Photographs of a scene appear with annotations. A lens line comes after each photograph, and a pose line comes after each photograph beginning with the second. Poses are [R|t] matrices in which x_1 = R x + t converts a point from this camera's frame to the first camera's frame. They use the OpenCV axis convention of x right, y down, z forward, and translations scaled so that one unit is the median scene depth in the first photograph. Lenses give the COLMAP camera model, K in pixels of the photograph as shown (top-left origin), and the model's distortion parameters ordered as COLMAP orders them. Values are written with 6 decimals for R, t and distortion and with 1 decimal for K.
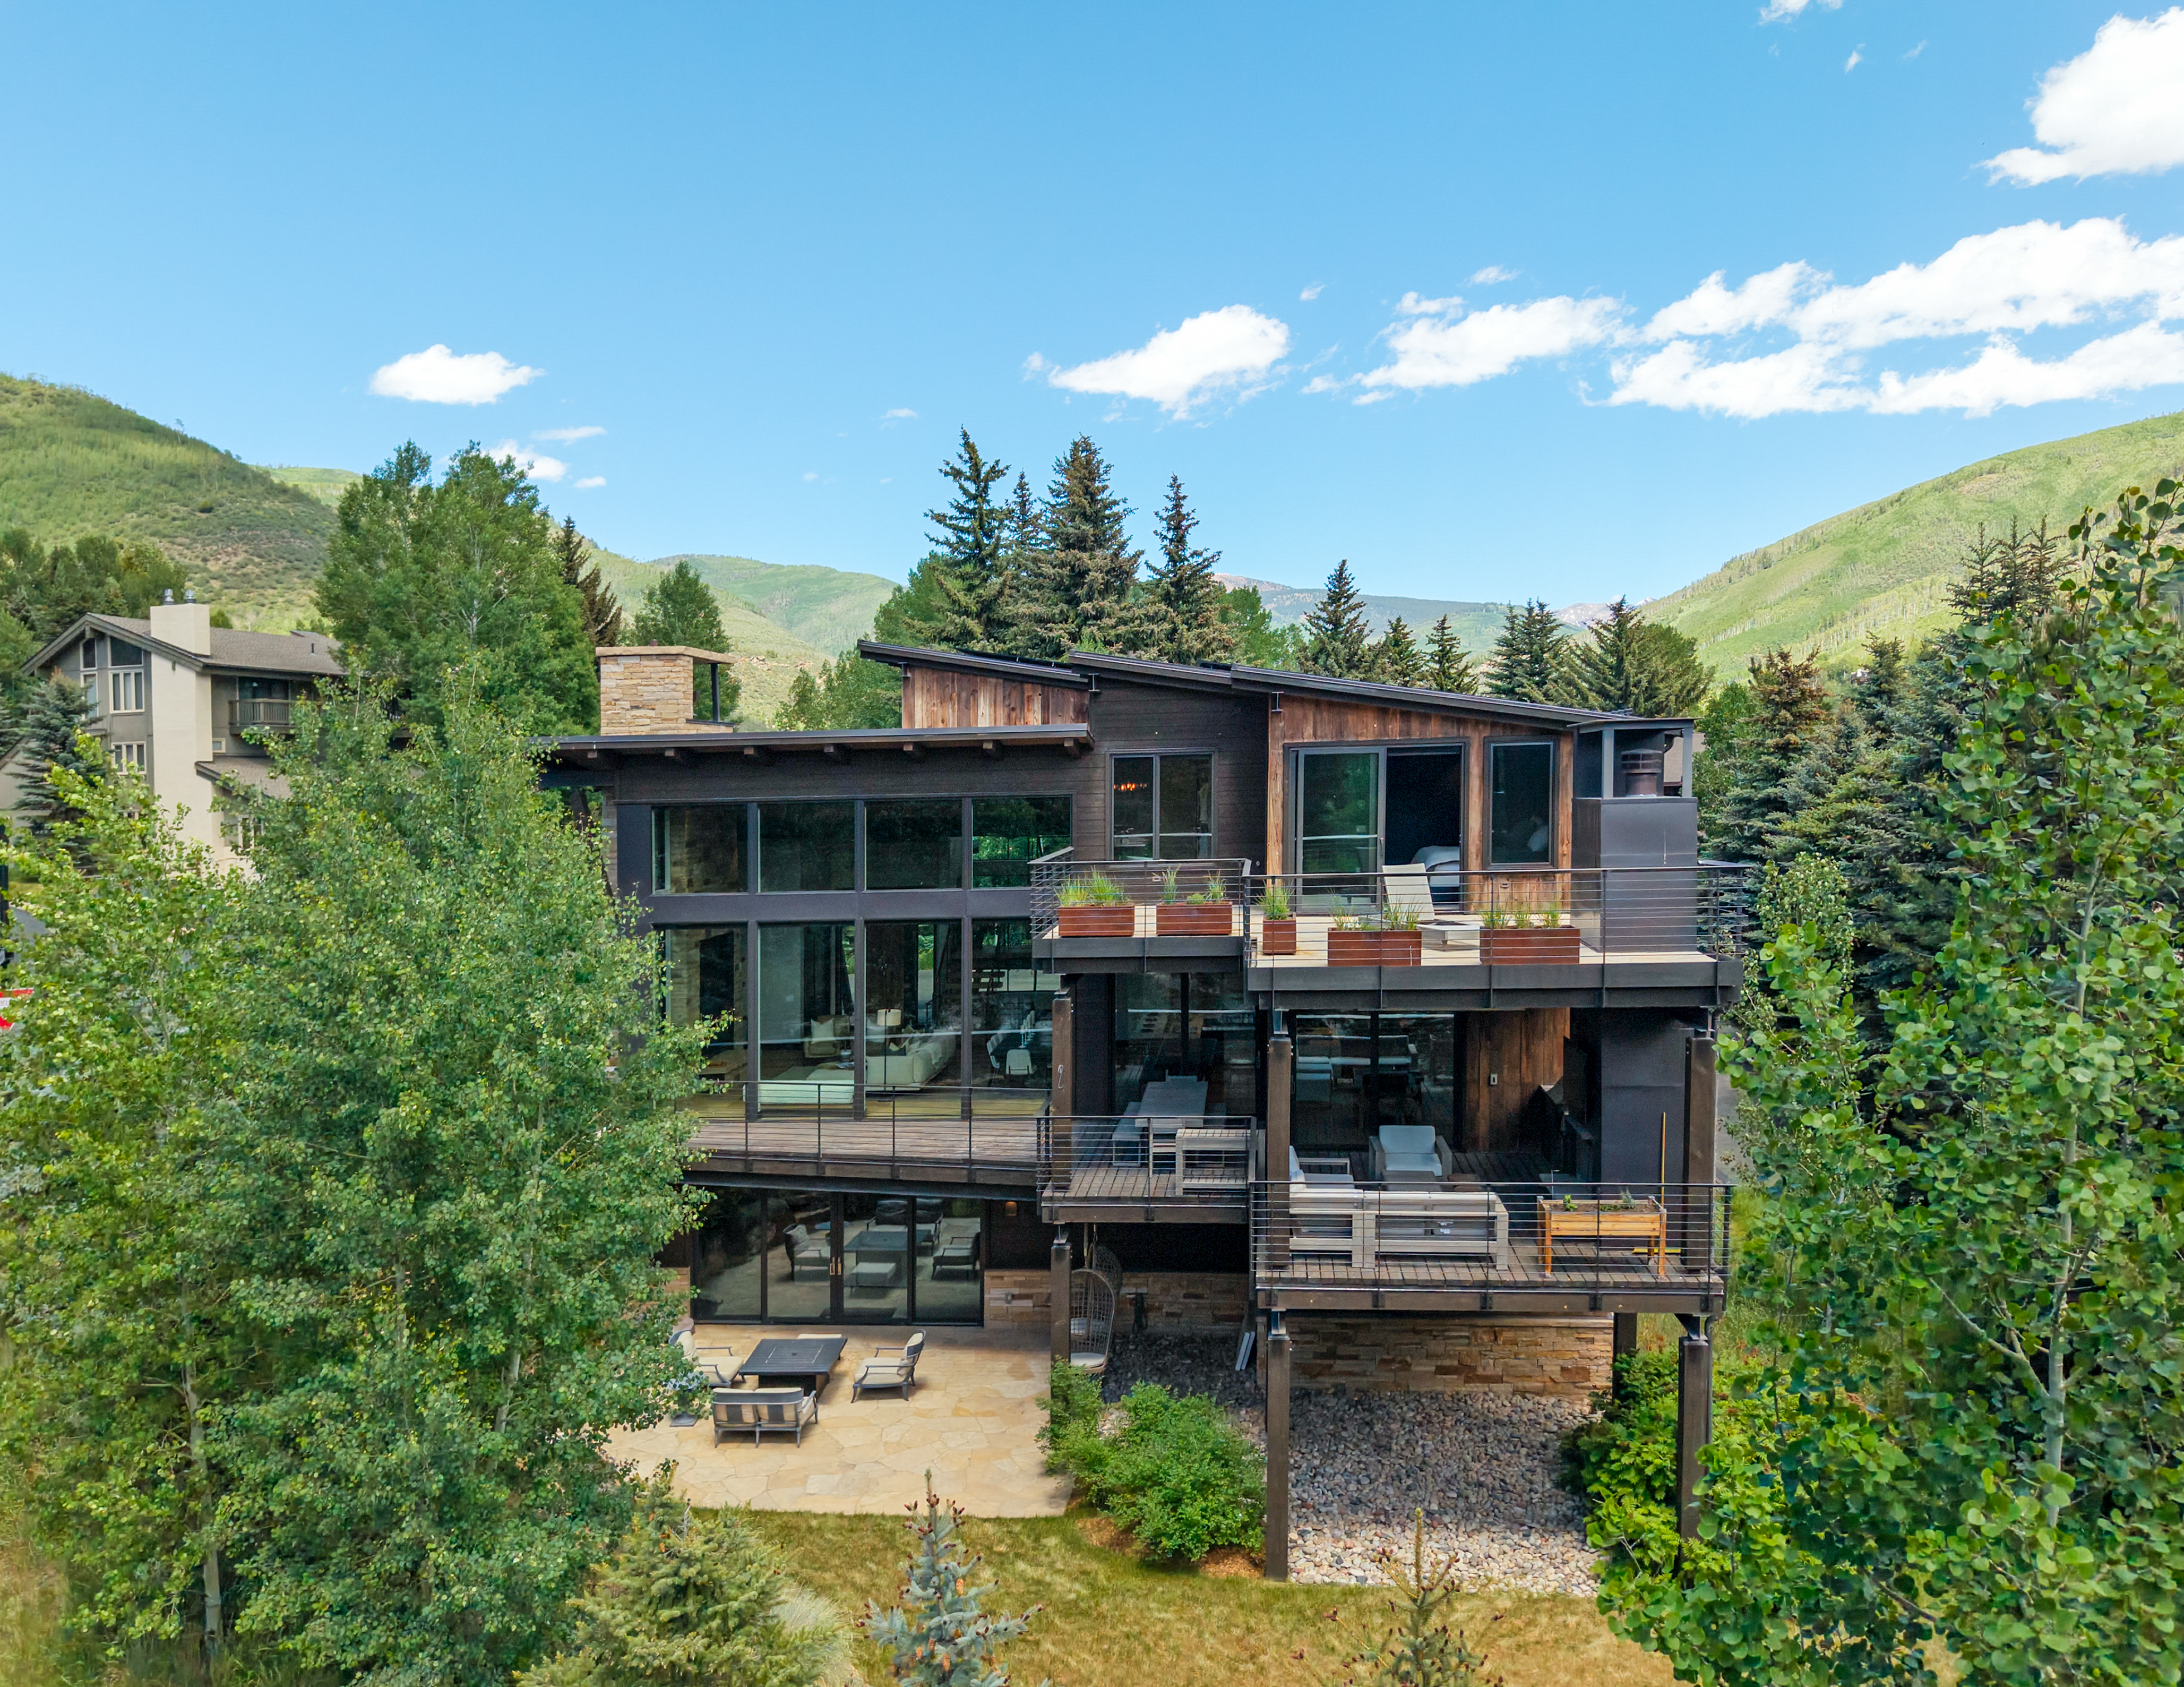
lens RADIAL K [[1620.7, 0, 1091.1], [0, 1620.7, 854.6], [0, 0, 1]] dist [-0.012470, -0.003637]
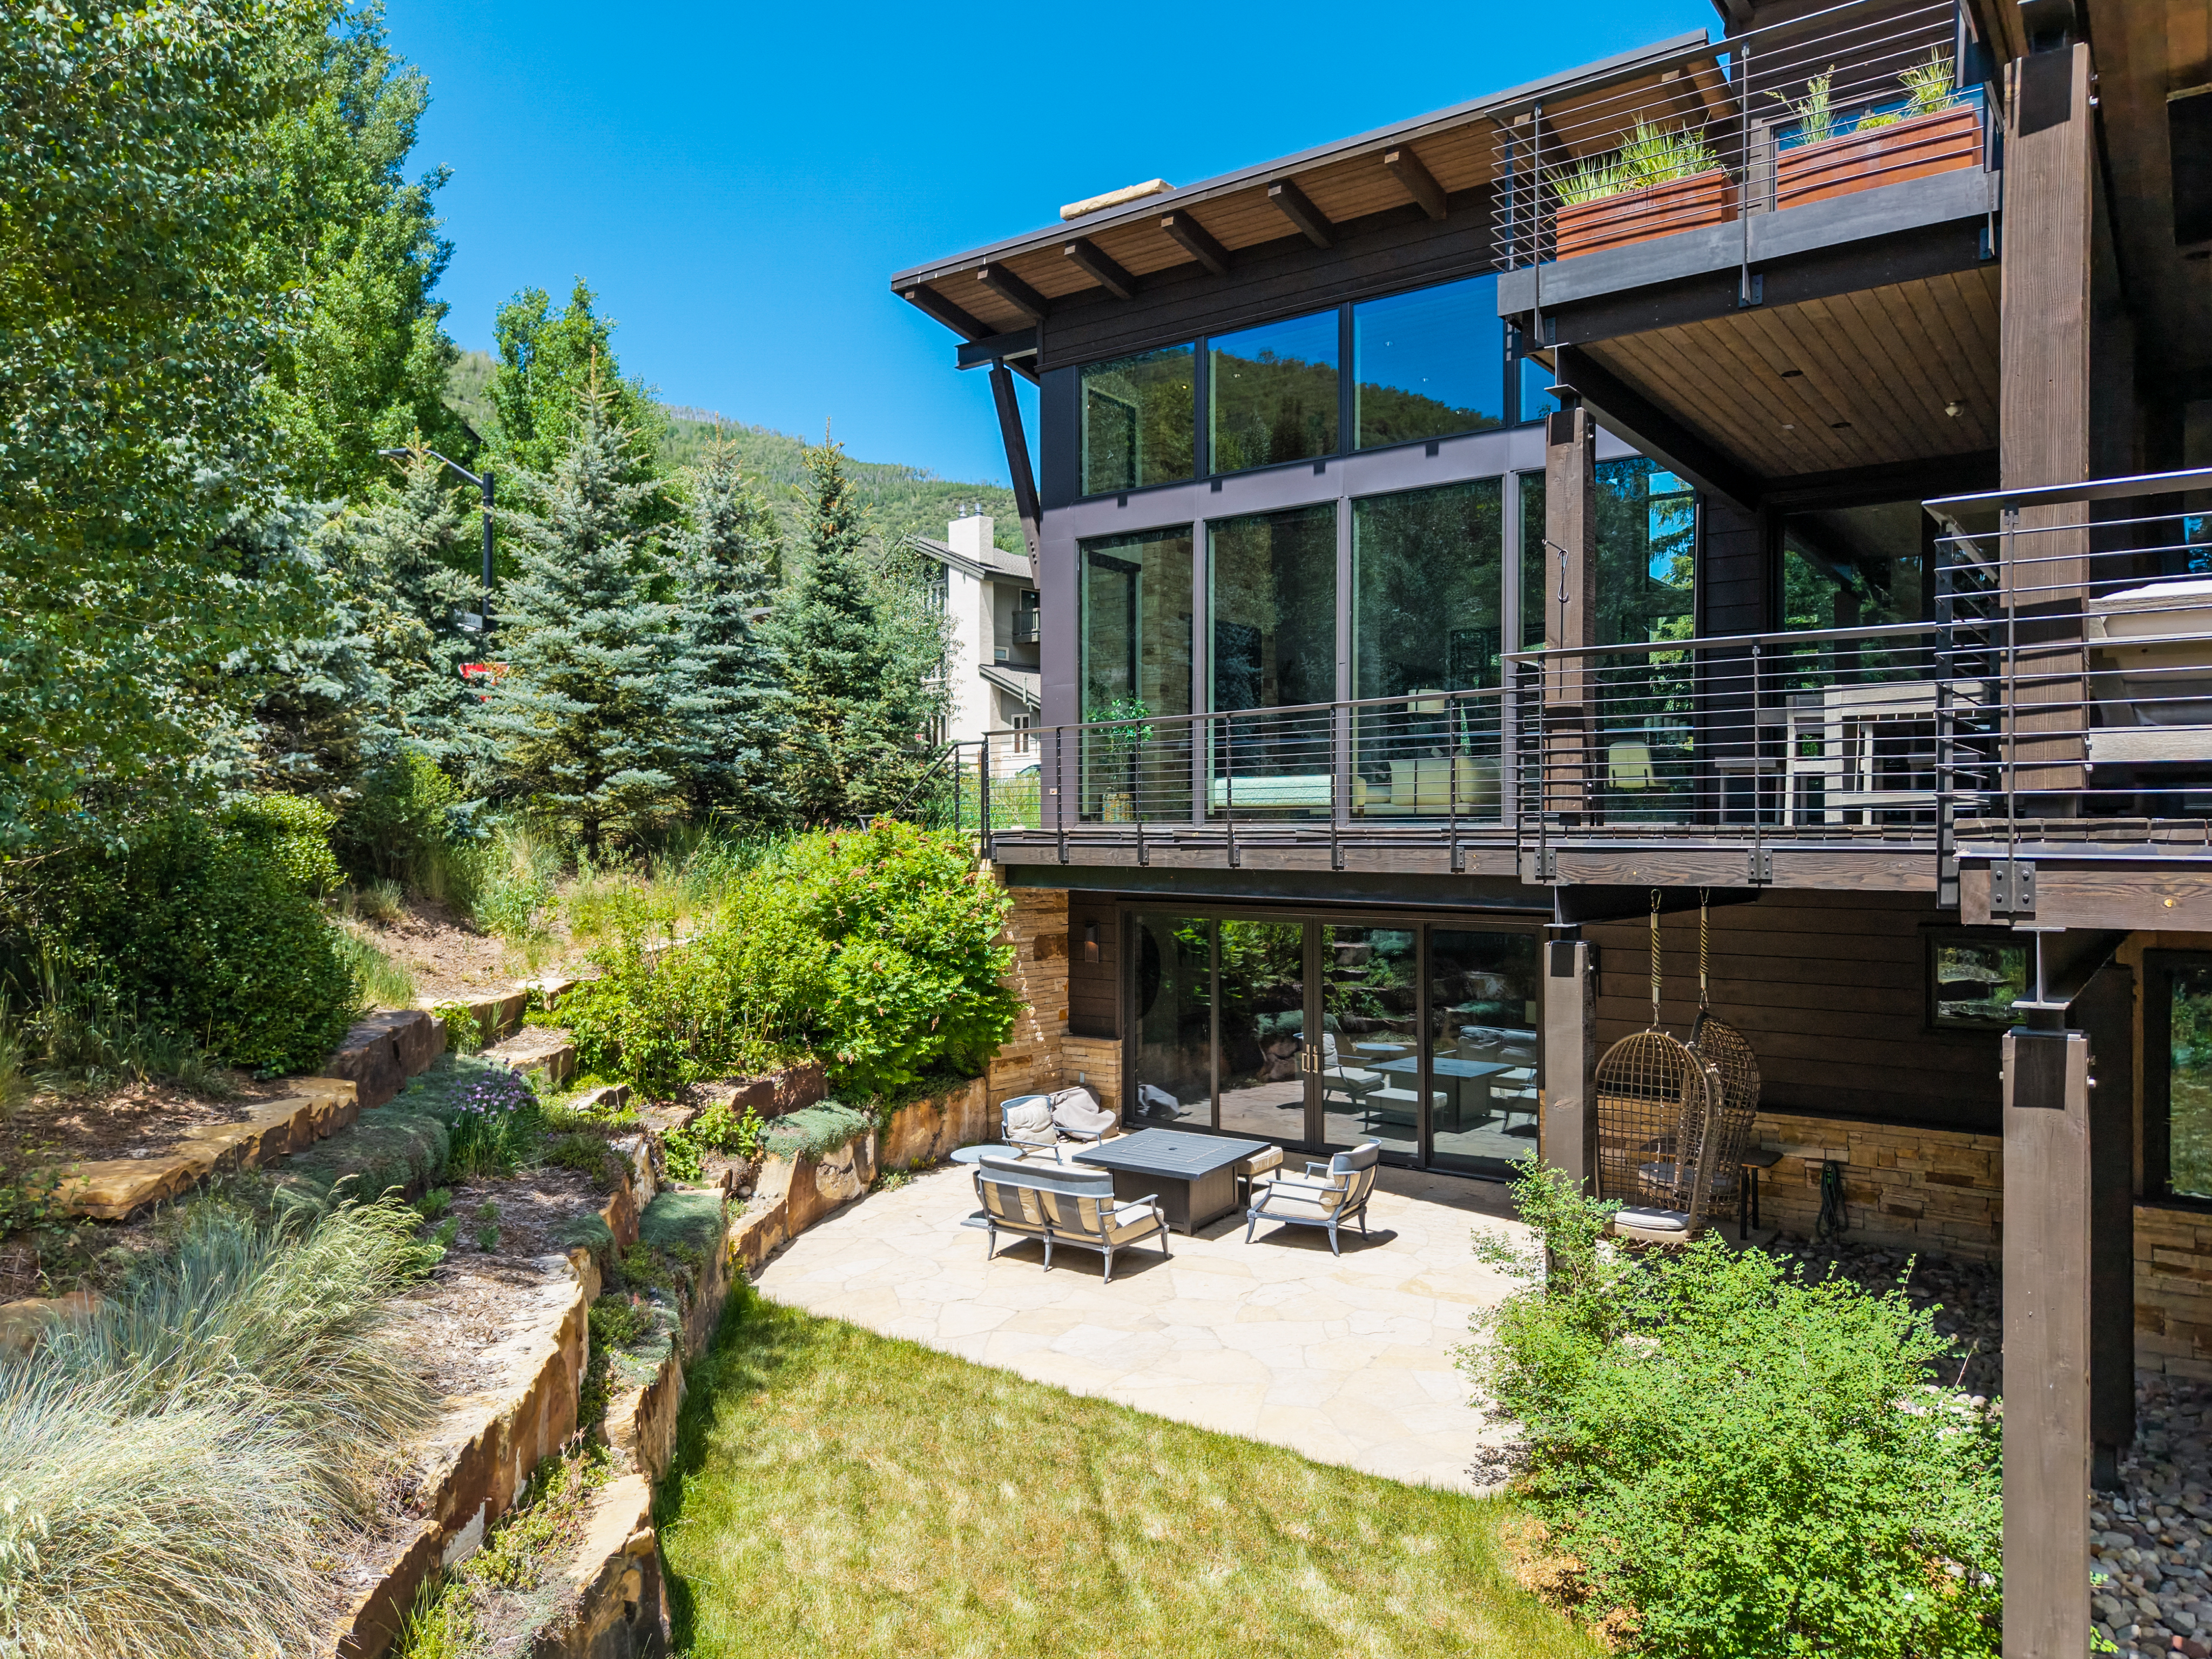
lens RADIAL K [[1512.7, 0, 1085.9], [0, 1512.7, 824.4], [0, 0, 1]] dist [0.001521, -0.011944]
pose [[0.862117, 0.021803, -0.506240, 0.087695], [-0.035440, 0.999222, -0.017318, 0.226031], [0.505469, 0.032872, 0.862218, 0.558063]]
